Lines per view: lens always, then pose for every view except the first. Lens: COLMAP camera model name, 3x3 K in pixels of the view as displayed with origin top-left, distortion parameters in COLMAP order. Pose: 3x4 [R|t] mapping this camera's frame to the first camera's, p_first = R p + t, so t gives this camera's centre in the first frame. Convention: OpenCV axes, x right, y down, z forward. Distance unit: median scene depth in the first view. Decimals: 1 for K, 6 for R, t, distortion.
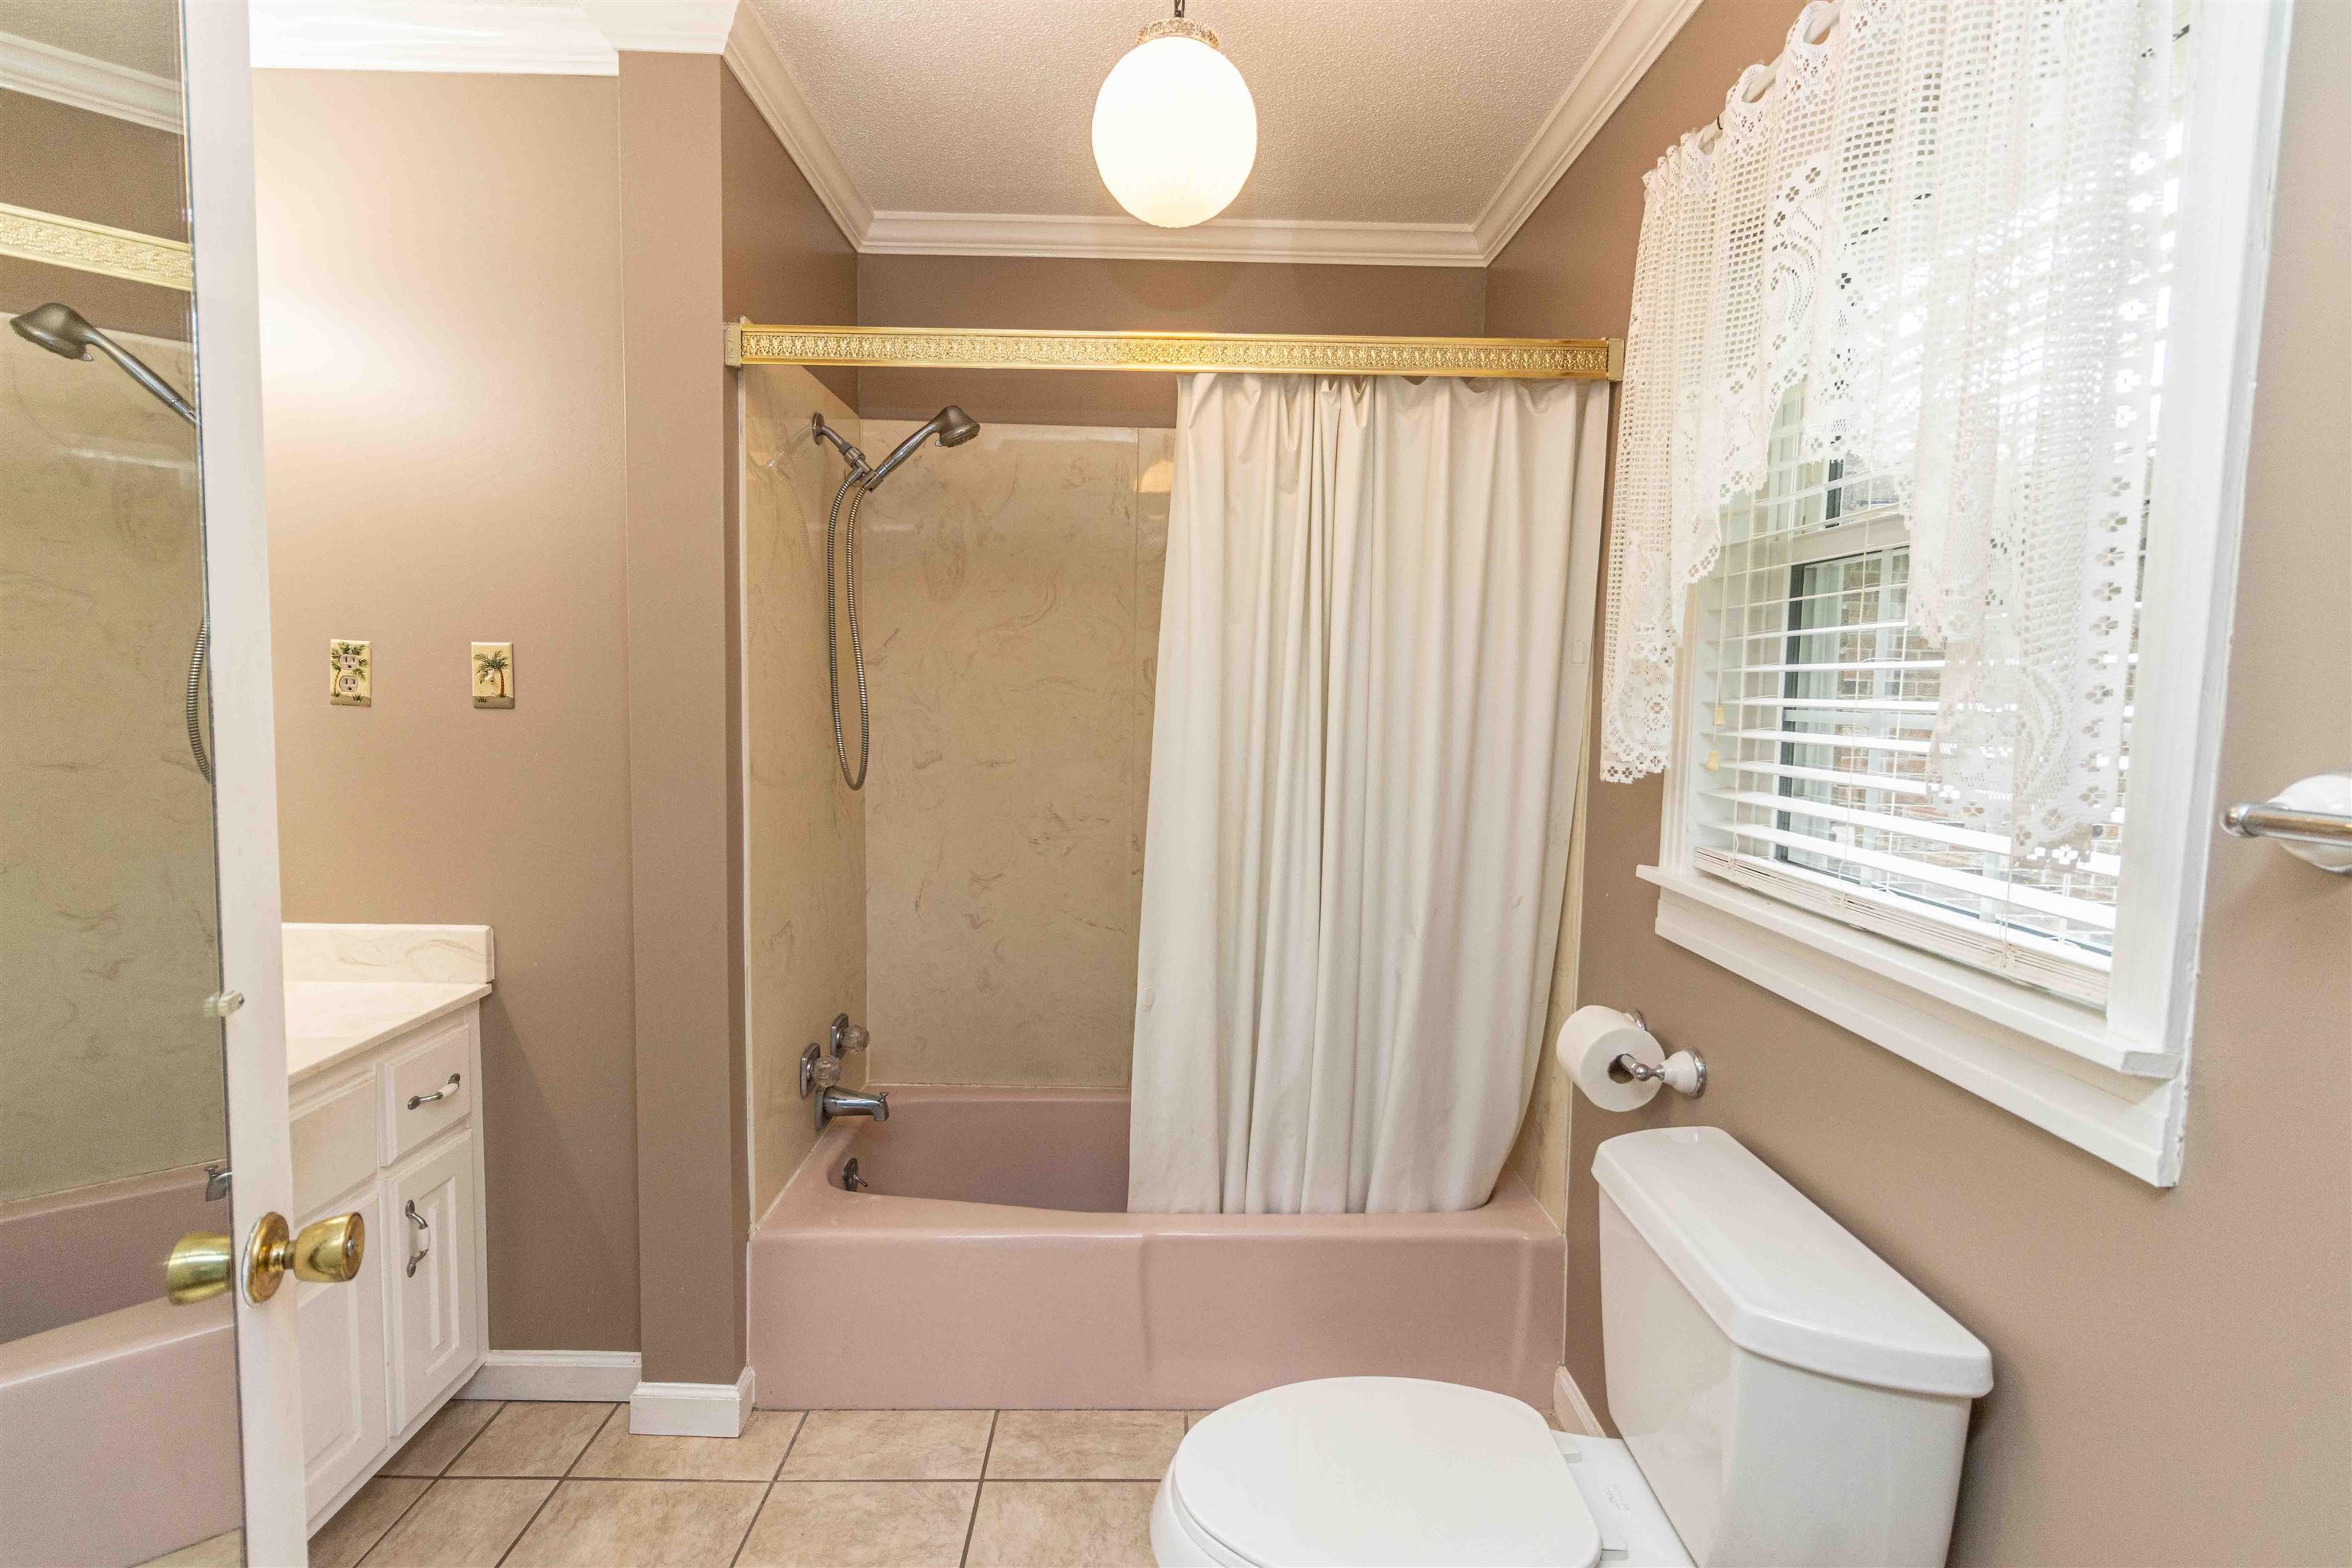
lens RADIAL K [[1120.2, 0, 1168.5], [0, 1120.2, 787.5], [0, 0, 1]] dist [0.004563, -0.001266]
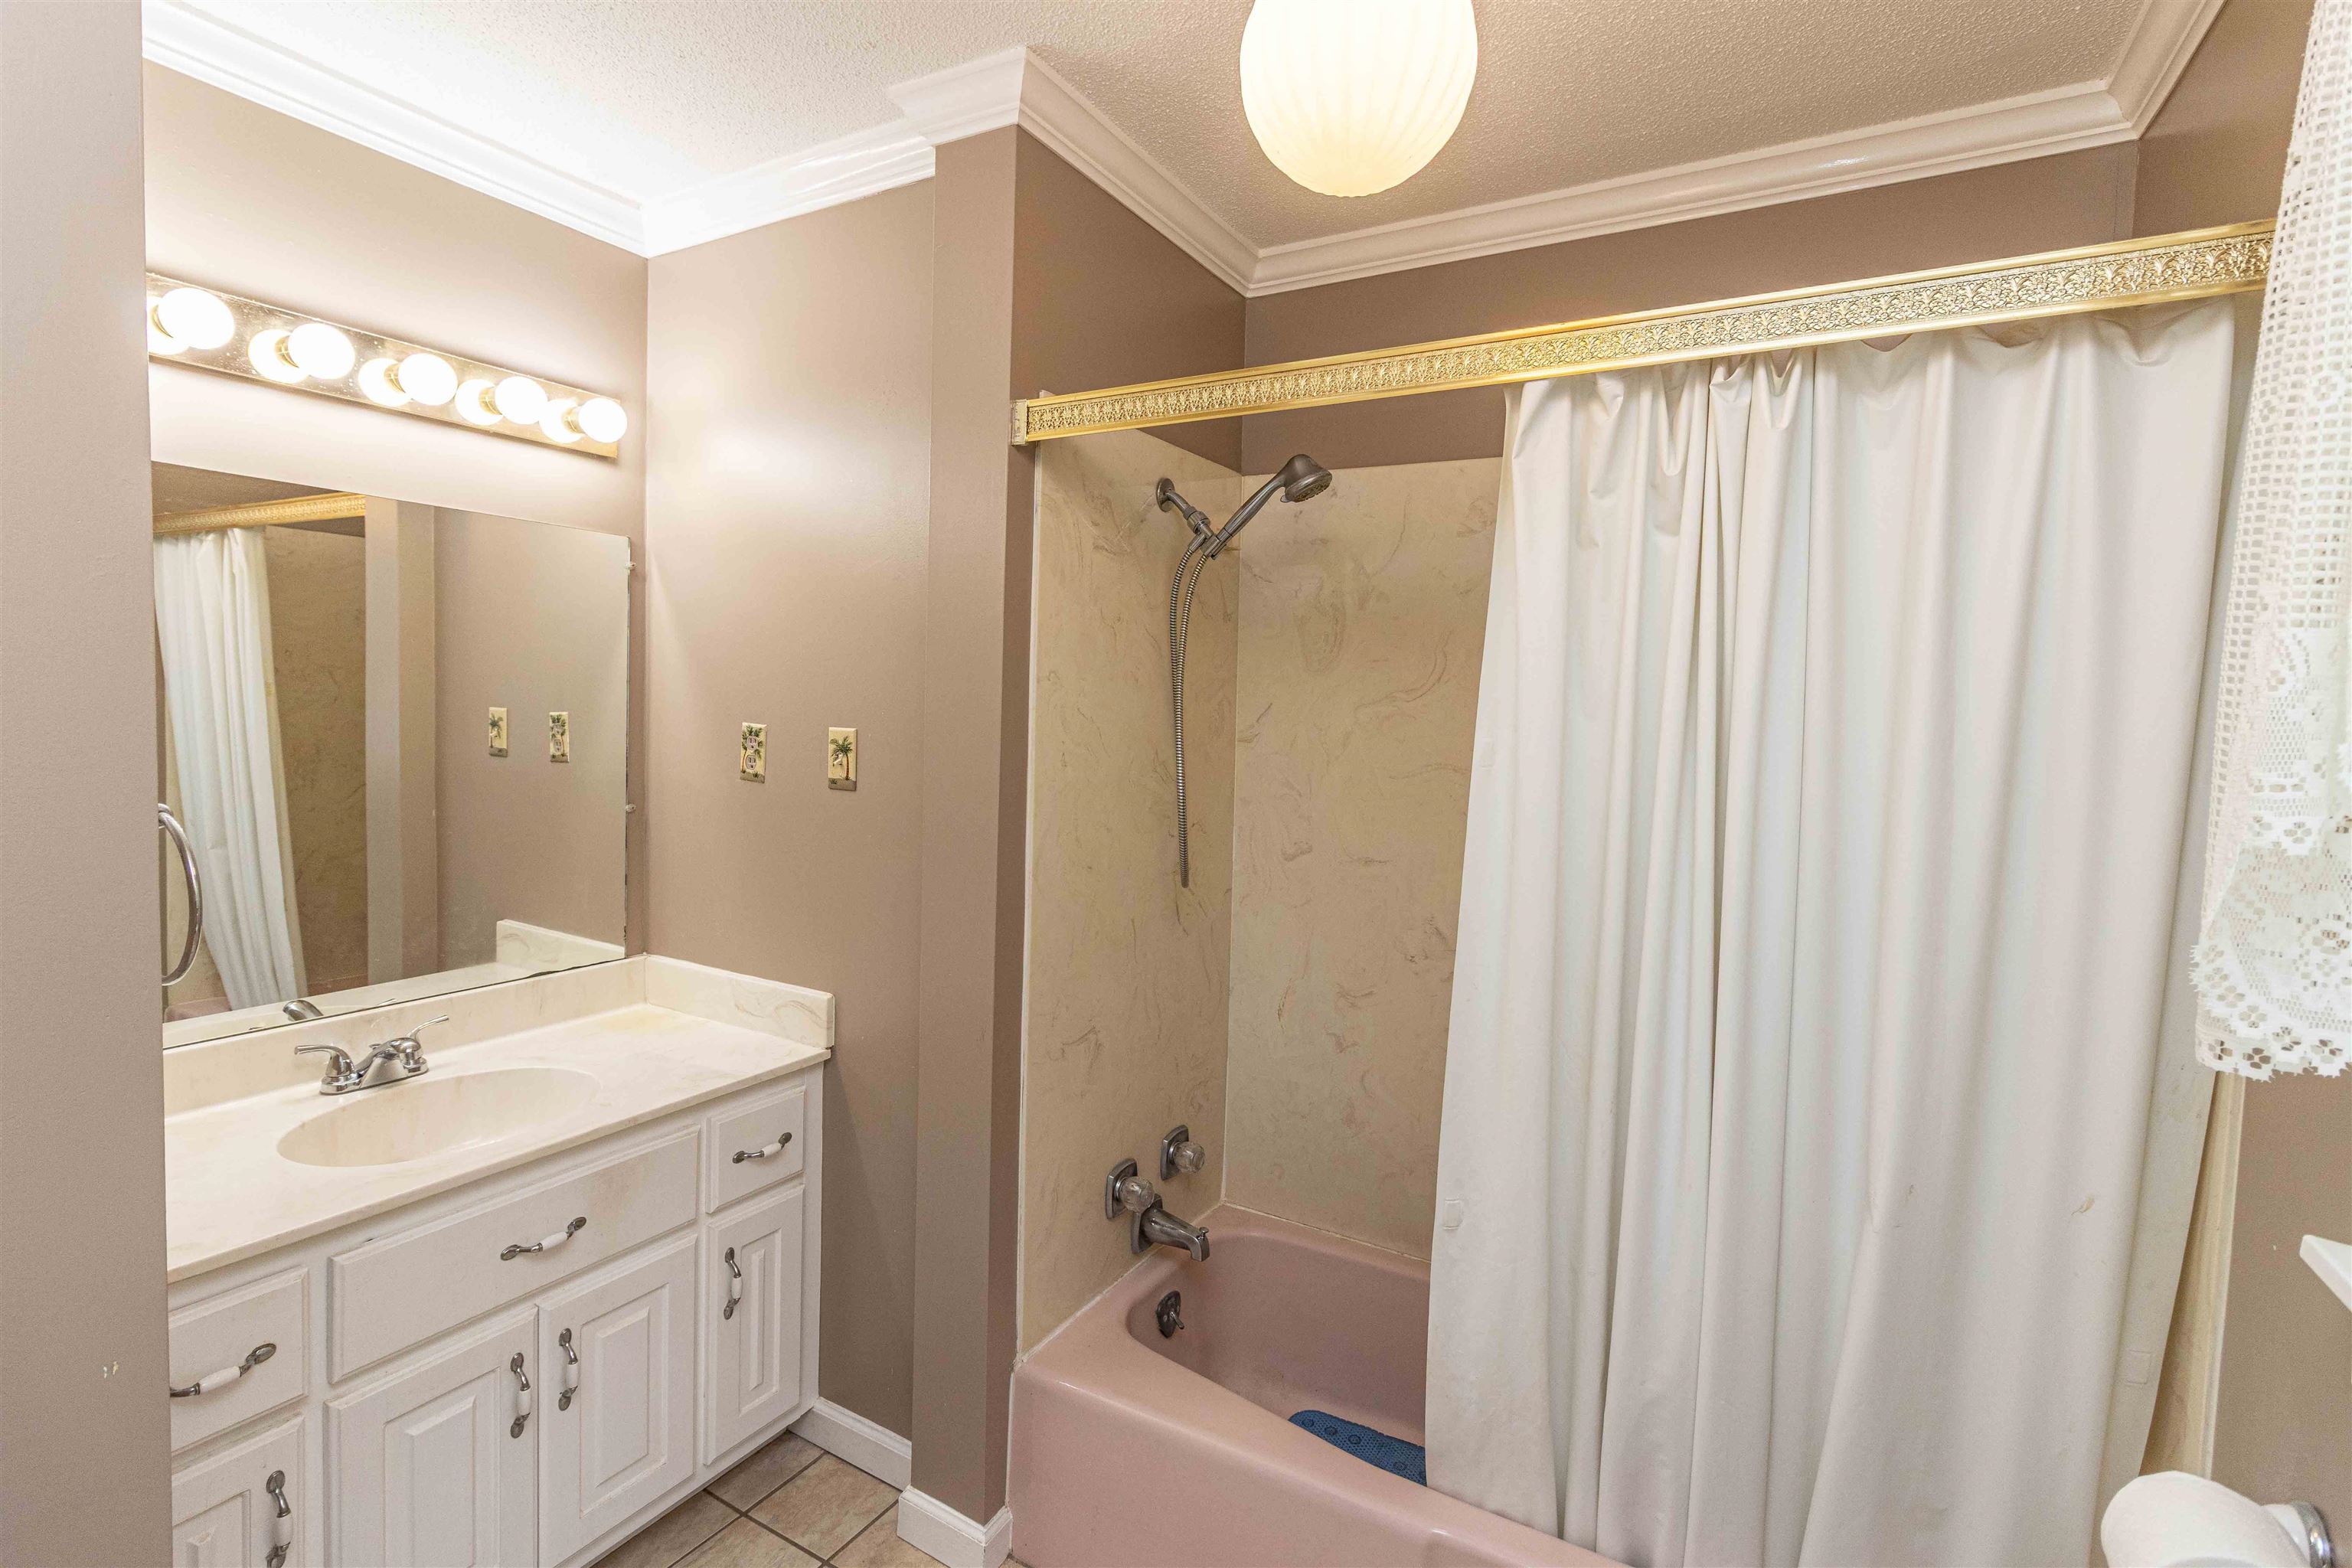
lens RADIAL K [[1120.2, 0, 1167.2], [0, 1120.2, 768.1], [0, 0, 1]] dist [0.004563, -0.001266]
pose [[0.852600, 0.039408, -0.521075, 0.203634], [-0.060451, 0.997896, -0.023444, -0.082802], [0.519055, 0.051488, 0.853189, 0.252374]]
